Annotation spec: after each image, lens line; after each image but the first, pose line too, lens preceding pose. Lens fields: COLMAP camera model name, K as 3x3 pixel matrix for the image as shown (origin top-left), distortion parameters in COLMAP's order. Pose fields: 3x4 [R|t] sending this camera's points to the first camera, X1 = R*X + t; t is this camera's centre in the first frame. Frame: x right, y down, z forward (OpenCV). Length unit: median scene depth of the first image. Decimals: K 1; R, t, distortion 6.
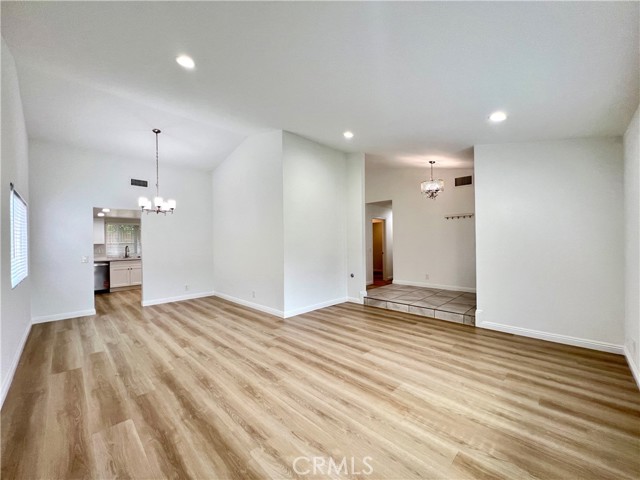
lens RADIAL K [[255.9, 0, 320.6], [0, 255.9, 241.8], [0, 0, 1]] dist [-0.000421, -0.000146]
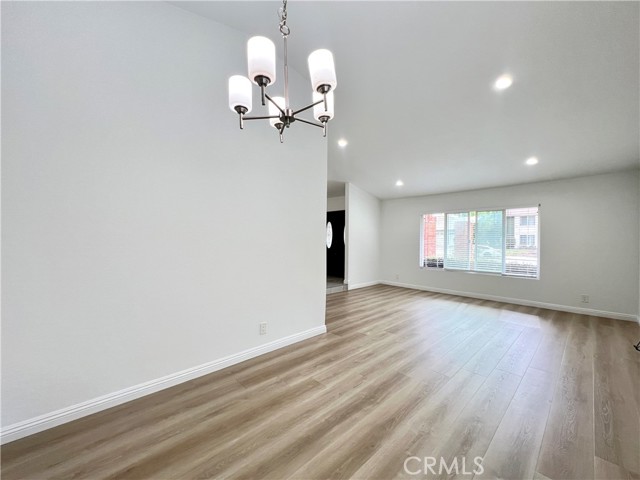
lens RADIAL K [[255.9, 0, 319.9], [0, 255.9, 241.3], [0, 0, 1]] dist [-0.000421, -0.000146]
pose [[0.034246, 0.006226, 0.999394, -1.205823], [-0.002670, 0.999978, -0.006138, 0.022331], [-0.999410, -0.002458, 0.034262, 1.257075]]
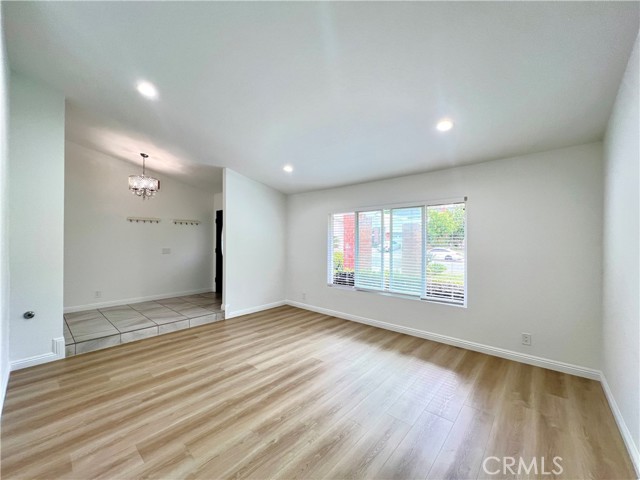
lens RADIAL K [[255.9, 0, 321.5], [0, 255.9, 241.1], [0, 0, 1]] dist [-0.000421, -0.000146]
pose [[-0.060254, 0.016078, 0.998054, -0.683417], [0.000451, 0.999871, -0.016080, -0.015130], [-0.998183, -0.000519, -0.060254, 0.697768]]
